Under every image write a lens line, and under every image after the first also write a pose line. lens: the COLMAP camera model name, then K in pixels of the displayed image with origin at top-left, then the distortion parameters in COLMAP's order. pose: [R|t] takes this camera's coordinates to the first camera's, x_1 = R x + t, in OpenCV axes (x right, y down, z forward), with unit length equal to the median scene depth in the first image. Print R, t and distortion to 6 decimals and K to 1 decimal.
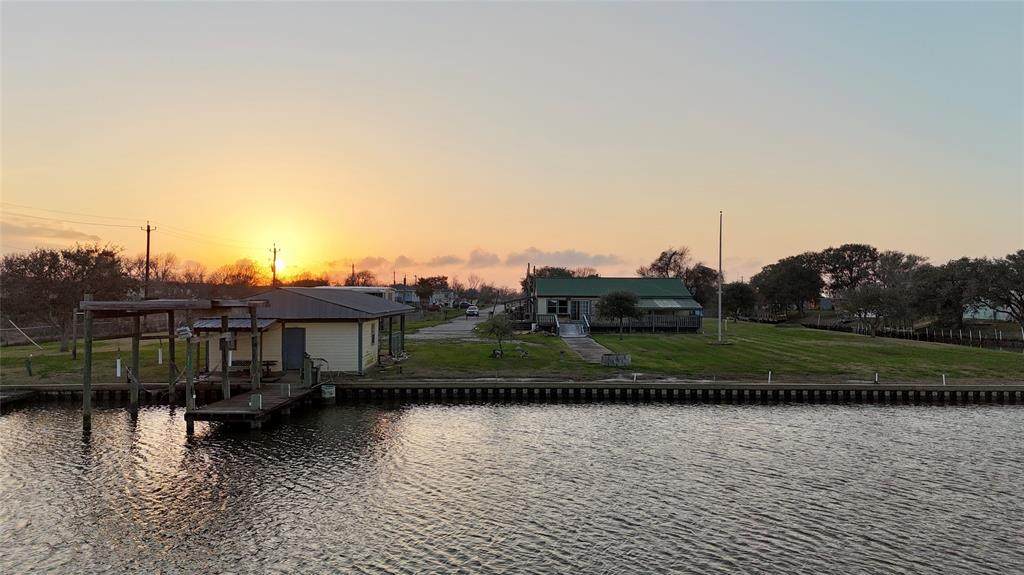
lens RADIAL K [[758.9, 0, 512.0], [0, 758.9, 287.5], [0, 0, 1]] dist [0.099880, -0.093323]
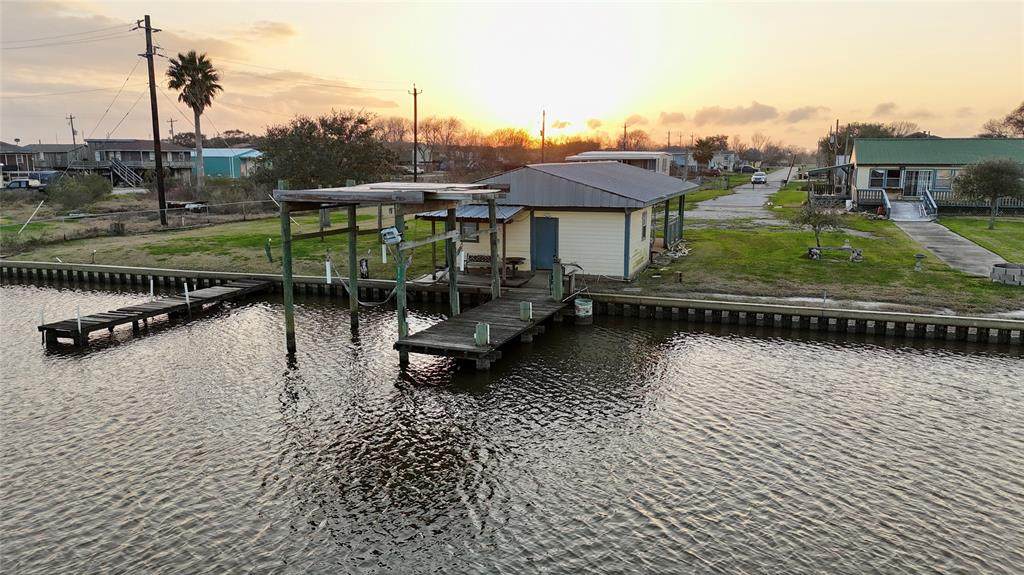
lens RADIAL K [[758.9, 0, 512.0], [0, 758.9, 287.5], [0, 0, 1]] dist [0.099880, -0.093323]
pose [[0.938914, 0.058896, -0.339076, -0.036366], [0.003231, 0.983696, 0.179810, -0.012898], [0.344138, -0.169921, 0.923415, 0.195287]]
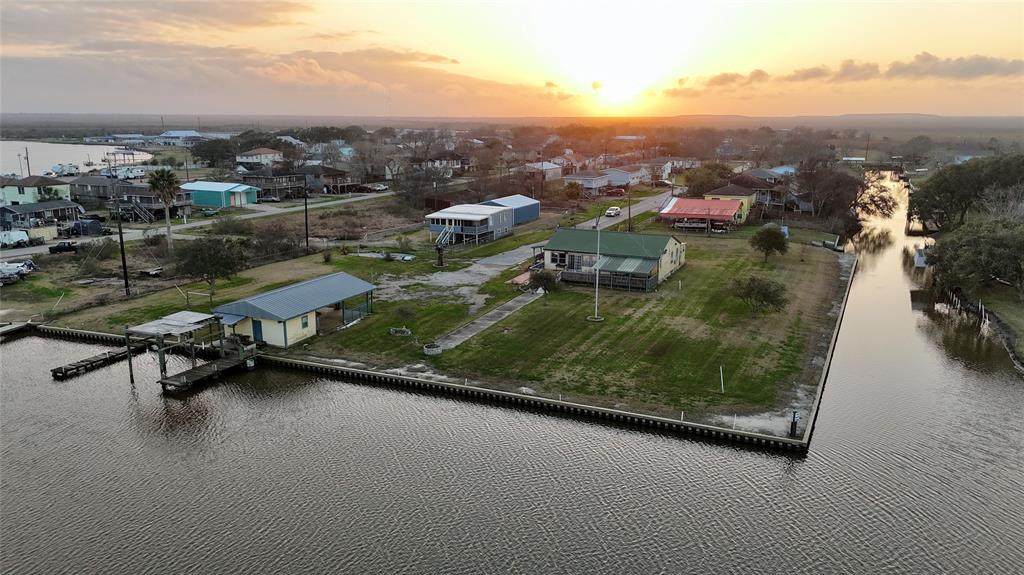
lens RADIAL K [[758.9, 0, 512.0], [0, 758.9, 287.5], [0, 0, 1]] dist [0.099880, -0.093323]
pose [[0.912268, 0.089371, -0.399725, 0.806621], [0.005445, 0.973173, 0.230009, -0.355393], [0.409558, -0.212006, 0.887308, -0.321133]]
